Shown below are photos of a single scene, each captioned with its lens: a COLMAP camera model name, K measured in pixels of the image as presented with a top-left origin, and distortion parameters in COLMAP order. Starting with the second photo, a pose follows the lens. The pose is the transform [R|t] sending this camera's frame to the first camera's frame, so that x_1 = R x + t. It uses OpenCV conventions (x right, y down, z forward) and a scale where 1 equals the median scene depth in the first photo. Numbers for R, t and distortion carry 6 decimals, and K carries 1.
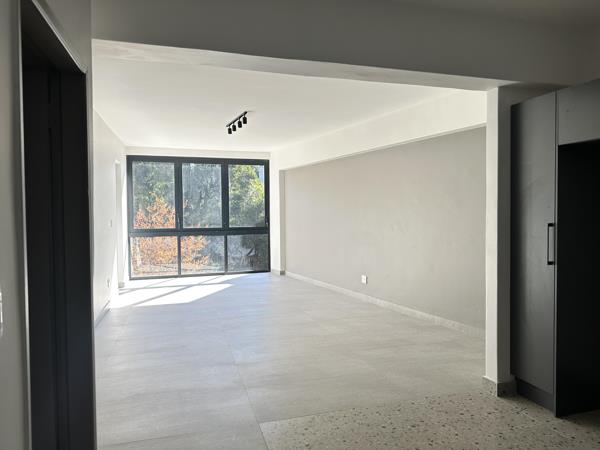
lens RADIAL K [[433.9, 0, 306.0], [0, 433.9, 220.5], [0, 0, 1]] dist [0.113496, -0.009634]
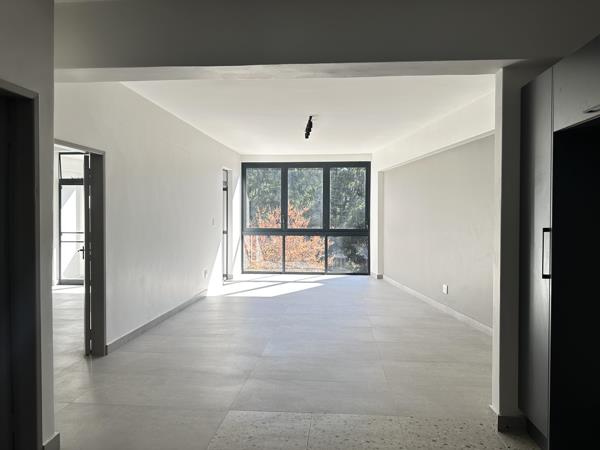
lens RADIAL K [[433.9, 0, 305.9], [0, 433.9, 221.7], [0, 0, 1]] dist [0.113496, -0.009634]
pose [[0.929867, 0.017372, -0.367486, 0.158990], [-0.019087, 0.999817, -0.001032, 0.001273], [0.367401, 0.007974, 0.930029, 0.027097]]
